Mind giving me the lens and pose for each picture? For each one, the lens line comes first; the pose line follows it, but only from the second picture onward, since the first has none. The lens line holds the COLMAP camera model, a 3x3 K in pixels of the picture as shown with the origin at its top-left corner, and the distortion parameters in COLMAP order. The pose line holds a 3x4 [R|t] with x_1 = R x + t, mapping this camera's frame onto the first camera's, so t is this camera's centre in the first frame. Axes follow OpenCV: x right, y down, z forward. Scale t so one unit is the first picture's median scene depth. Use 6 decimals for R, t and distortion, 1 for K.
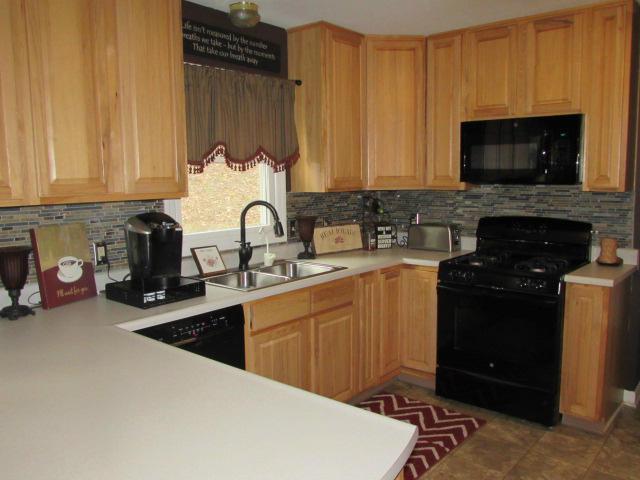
lens RADIAL K [[536.0, 0, 320.4], [0, 536.0, 235.7], [0, 0, 1]] dist [-0.054555, 0.013026]
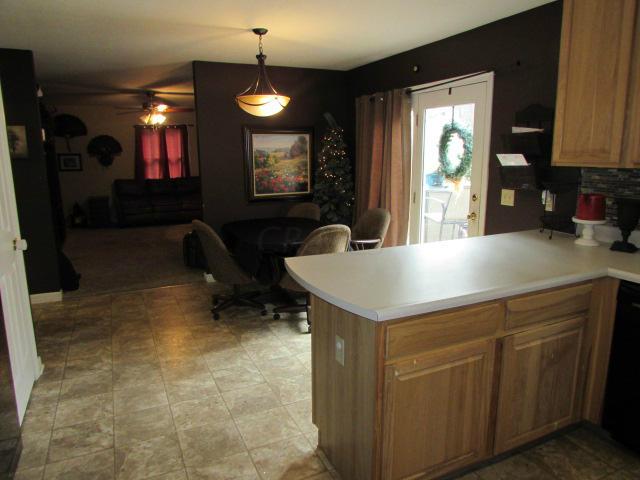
lens RADIAL K [[452.5, 0, 322.7], [0, 452.5, 238.2], [0, 0, 1]] dist [-0.044503, 0.022552]
pose [[-0.414876, 0.183941, -0.891091, 0.504720], [-0.098384, 0.964541, 0.244909, -0.053753], [0.904543, 0.189276, -0.382068, 0.488891]]
